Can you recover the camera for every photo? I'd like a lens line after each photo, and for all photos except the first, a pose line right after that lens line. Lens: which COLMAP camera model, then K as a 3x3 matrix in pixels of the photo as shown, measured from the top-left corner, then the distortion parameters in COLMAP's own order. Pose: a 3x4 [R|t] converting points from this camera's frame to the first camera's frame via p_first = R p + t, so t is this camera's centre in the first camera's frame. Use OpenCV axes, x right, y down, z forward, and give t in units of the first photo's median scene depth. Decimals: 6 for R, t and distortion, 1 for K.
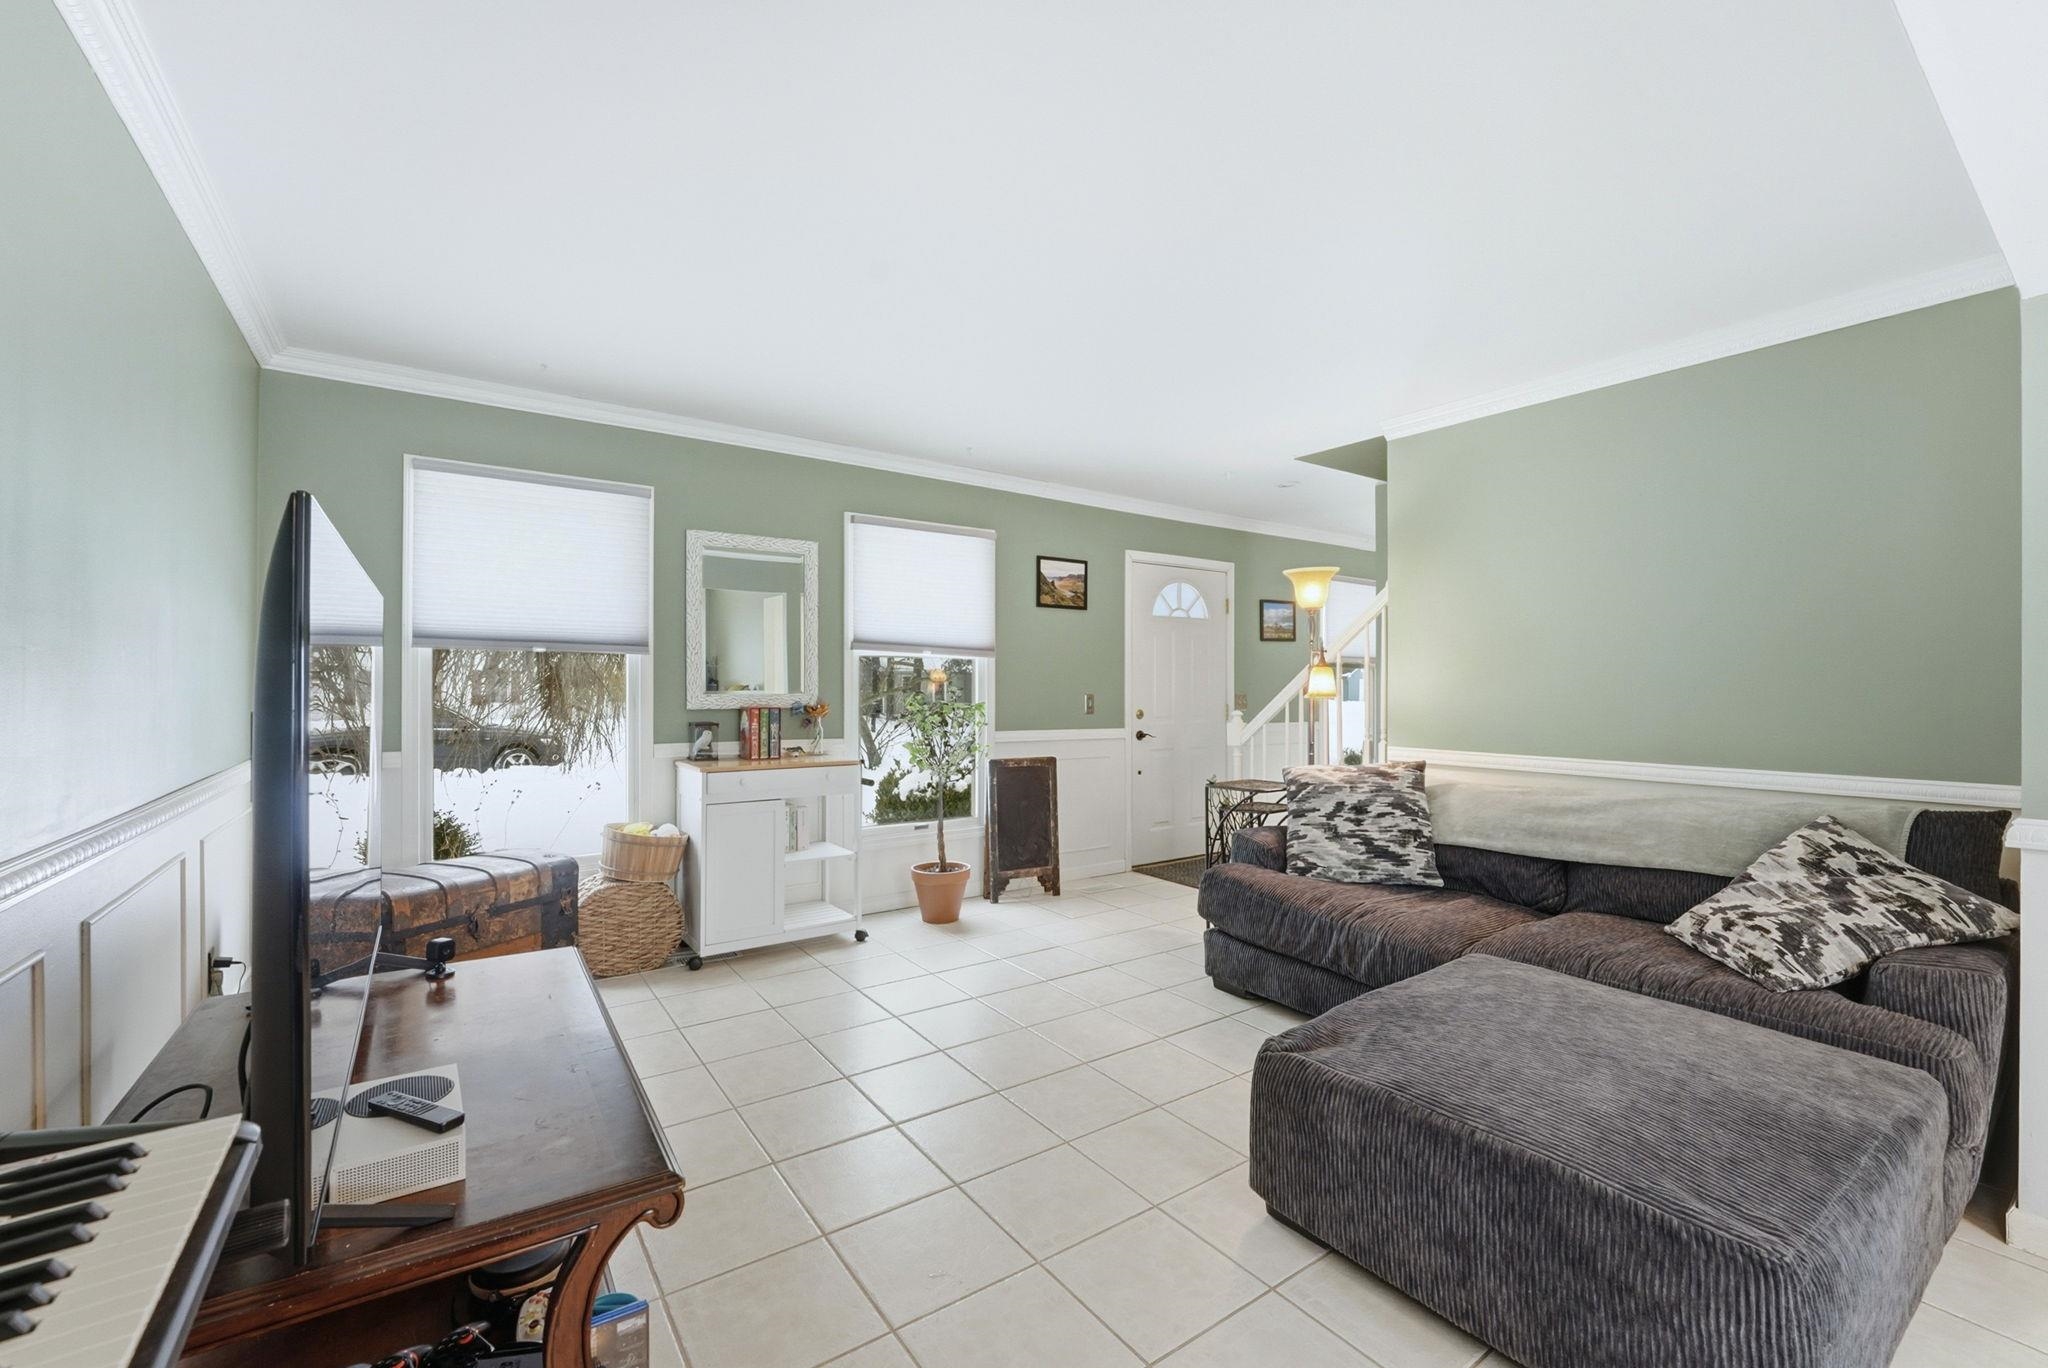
lens RADIAL K [[839.5, 0, 1033.2], [0, 839.5, 695.8], [0, 0, 1]] dist [-0.002713, 0.000272]
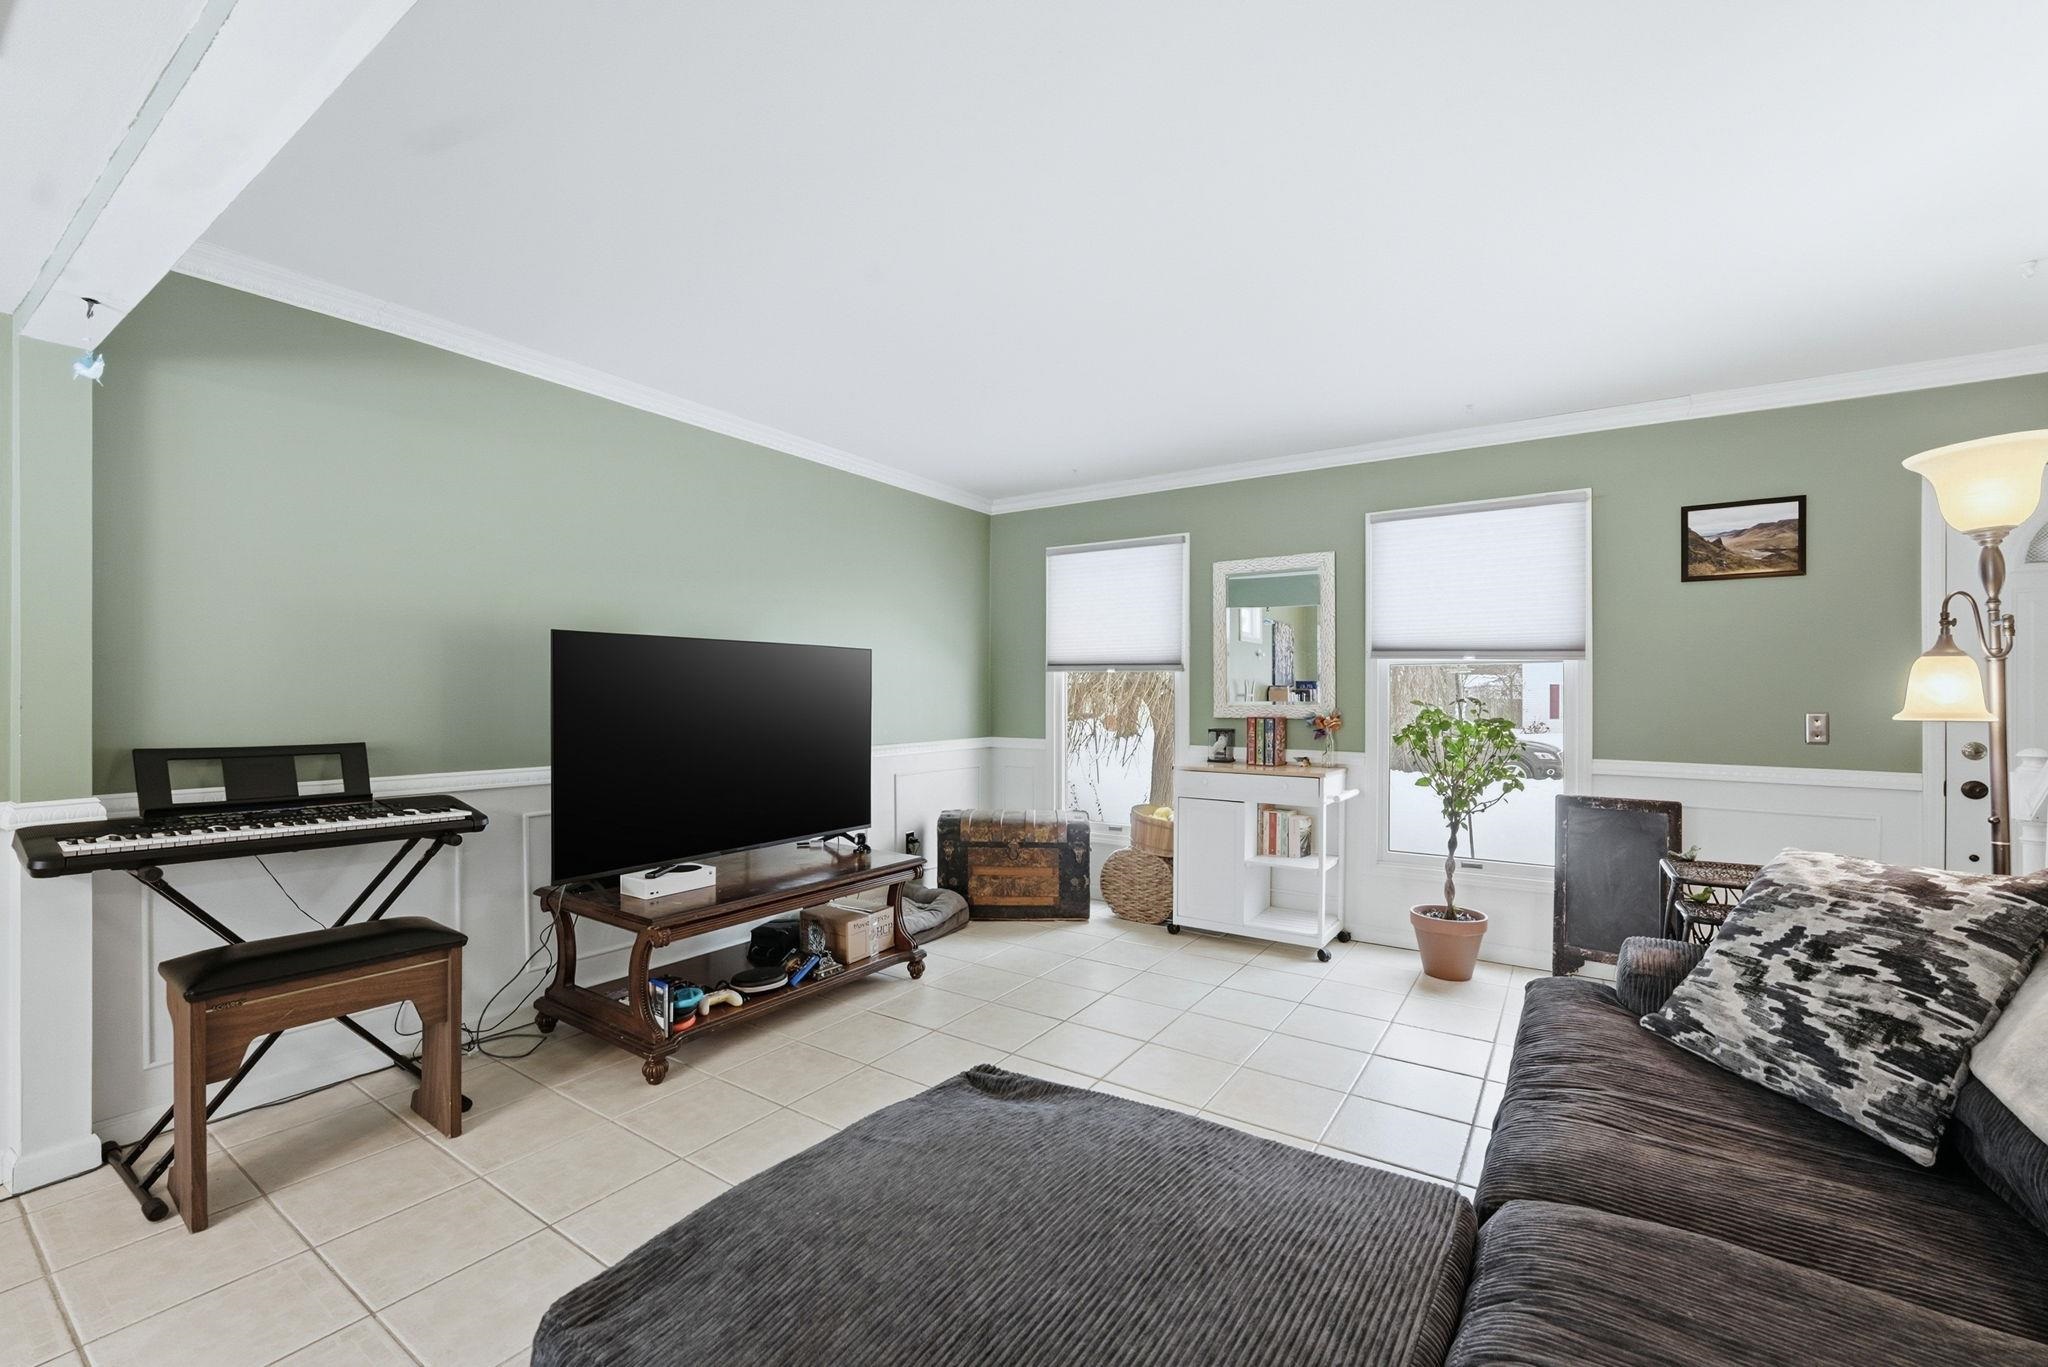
lens RADIAL K [[839.5, 0, 1033.2], [0, 839.5, 695.3], [0, 0, 1]] dist [-0.002713, 0.000272]
pose [[0.367498, -0.001798, -0.930023, 0.572995], [-0.014104, 0.999872, -0.007506, -0.001708], [0.929917, 0.015875, 0.367426, 0.334706]]
